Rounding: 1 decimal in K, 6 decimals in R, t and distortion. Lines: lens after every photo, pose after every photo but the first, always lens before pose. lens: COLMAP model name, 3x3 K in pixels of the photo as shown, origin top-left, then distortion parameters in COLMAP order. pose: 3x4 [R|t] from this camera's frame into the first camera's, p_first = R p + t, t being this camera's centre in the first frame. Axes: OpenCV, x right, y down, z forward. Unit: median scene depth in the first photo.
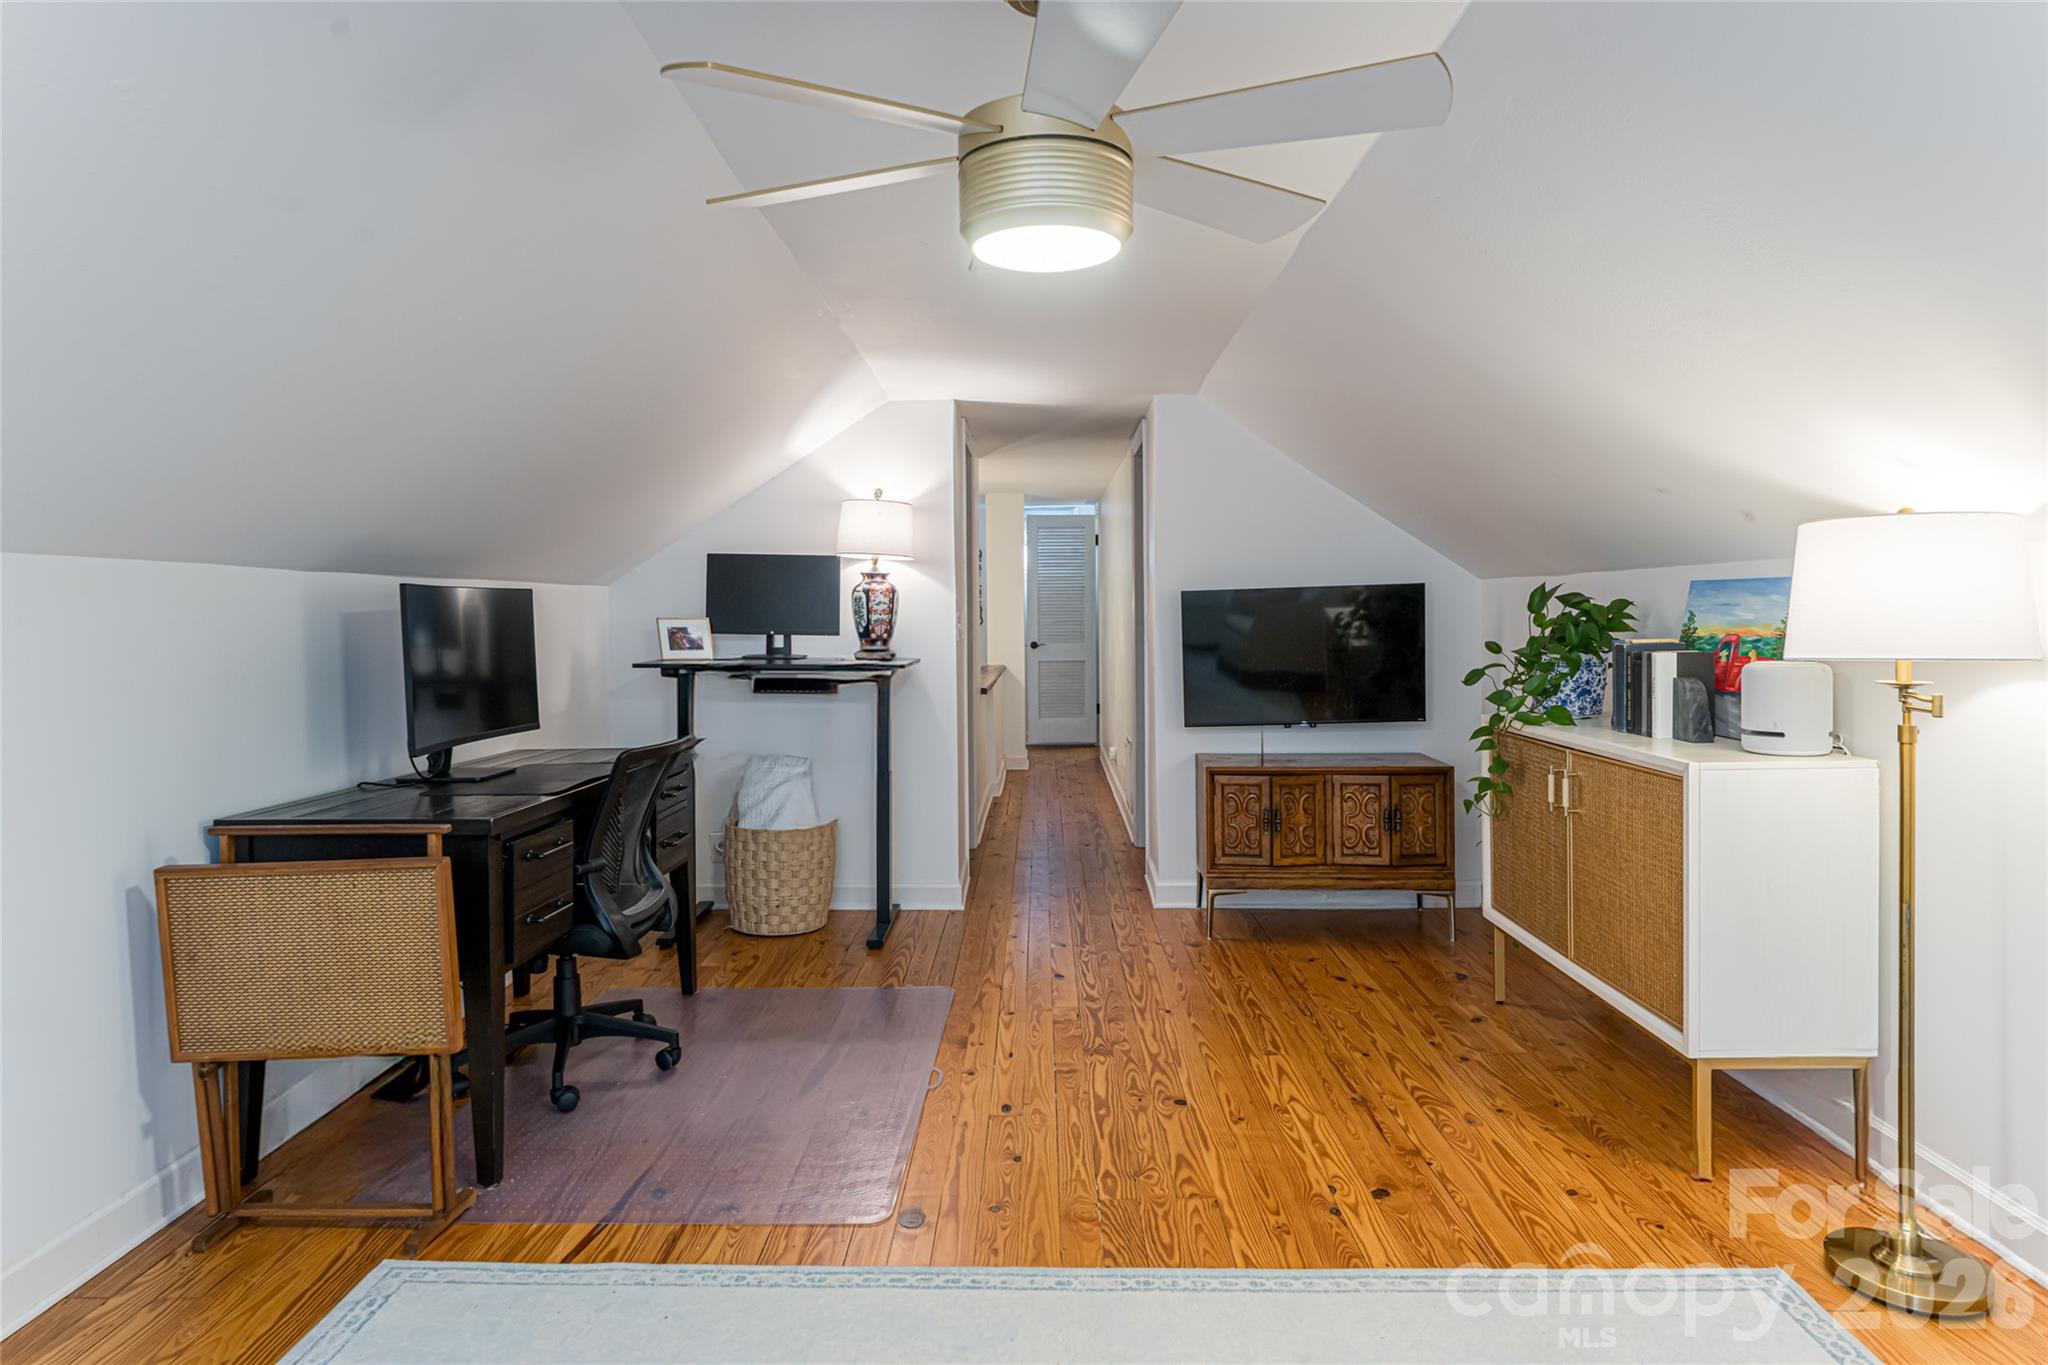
lens RADIAL K [[1132.0, 0, 1025.2], [0, 1132.0, 671.7], [0, 0, 1]] dist [0.000856, 0.000131]
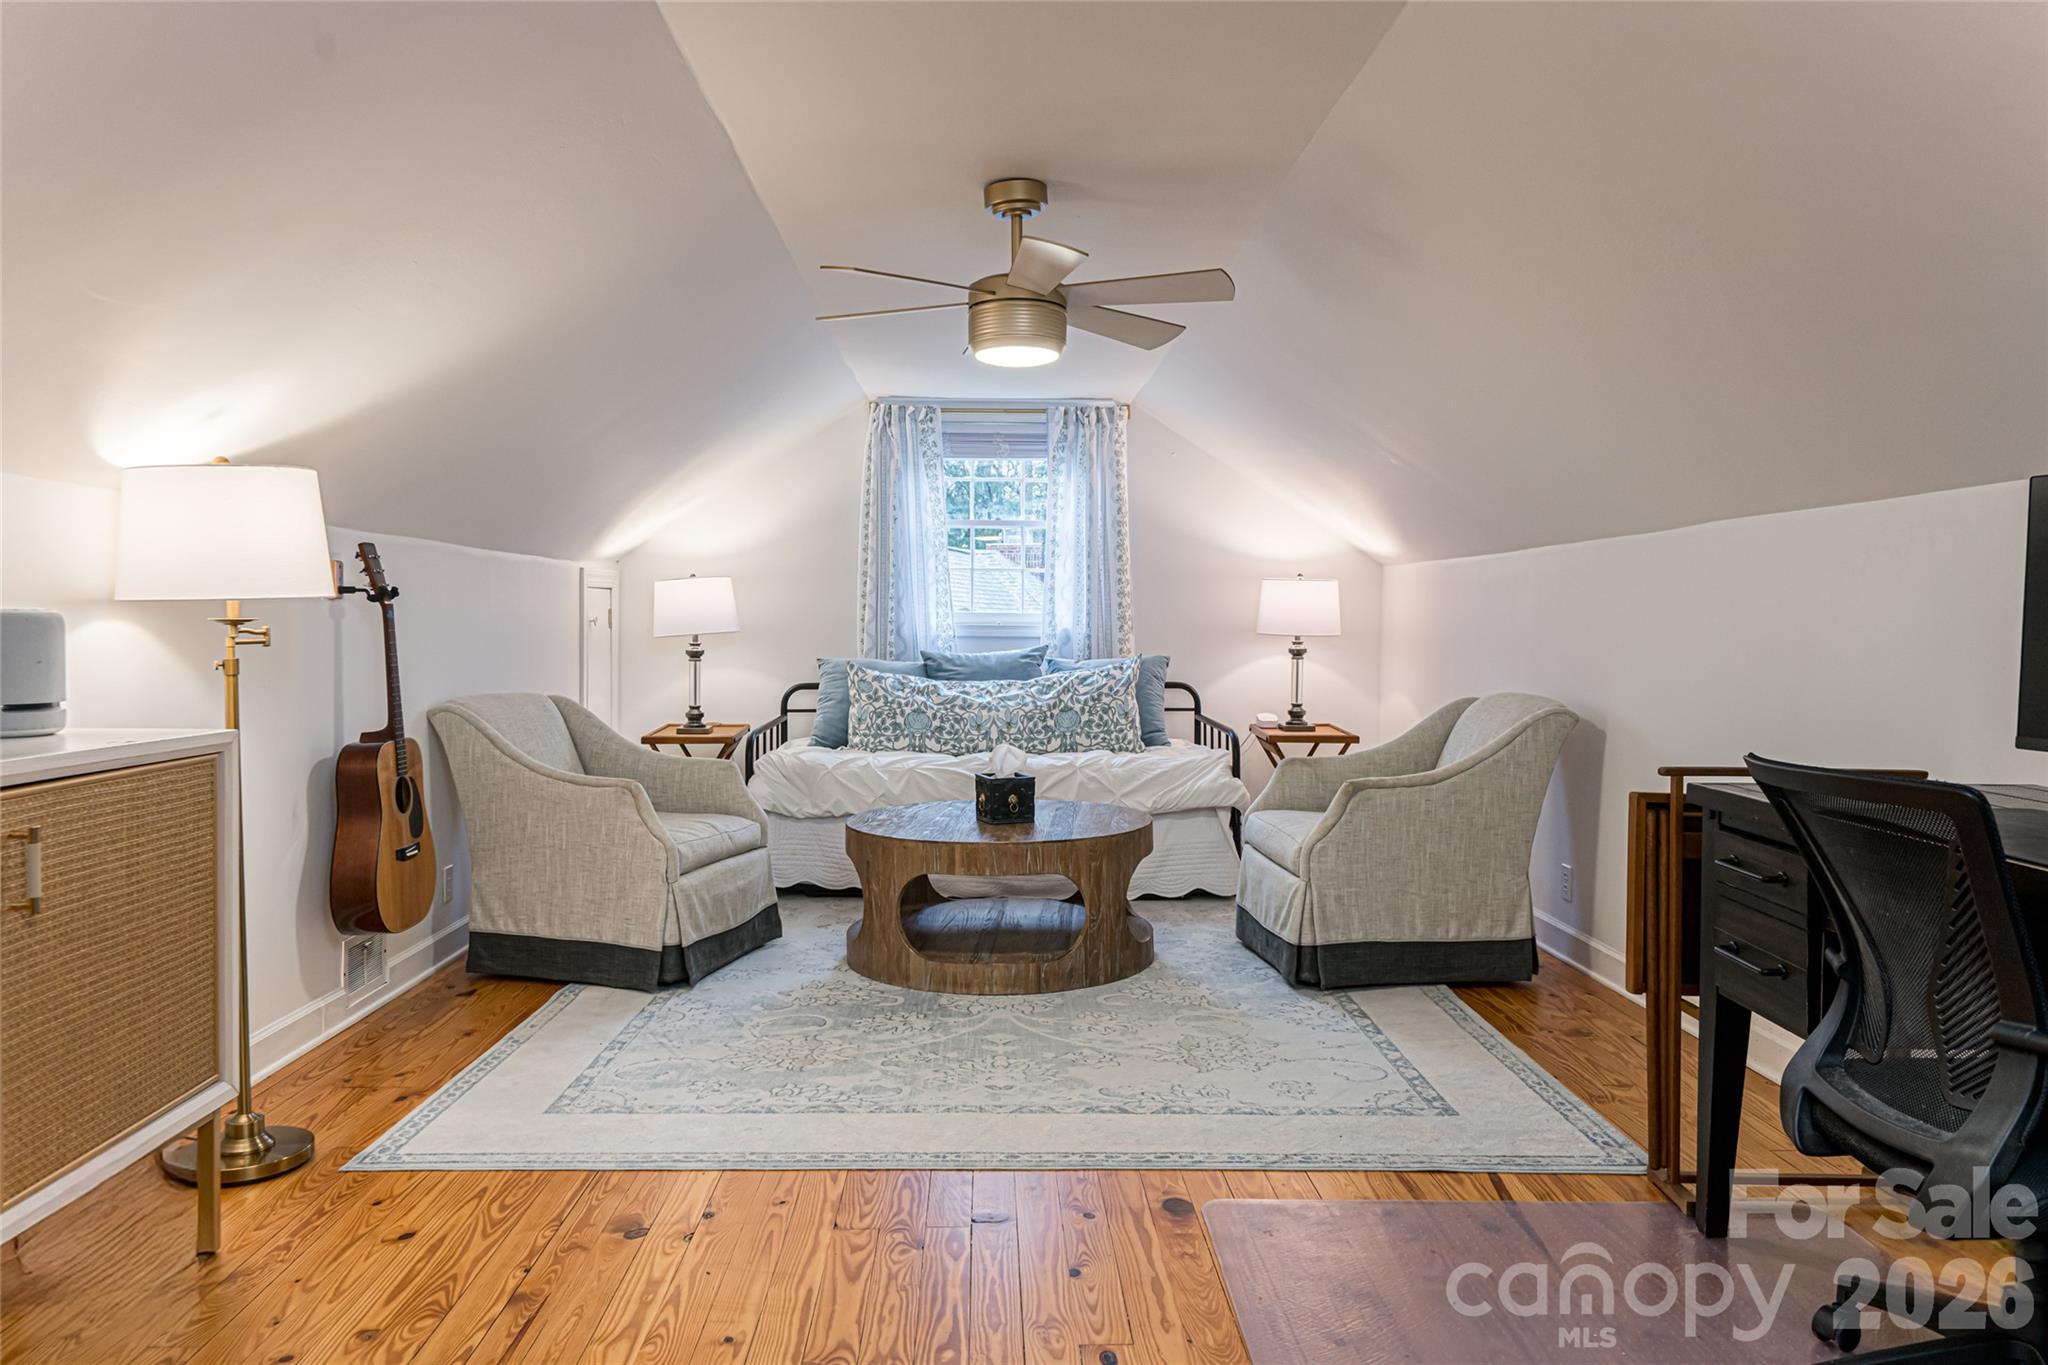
lens RADIAL K [[1424.0, 0, 1021.7], [0, 1424.0, 677.5], [0, 0, 1]] dist [0.000104, 0.000010]
pose [[-0.999044, 0.008411, -0.042892, 0.067082], [0.004874, 0.996627, 0.081919, -0.035116], [0.043437, 0.081631, -0.995716, 1.974595]]
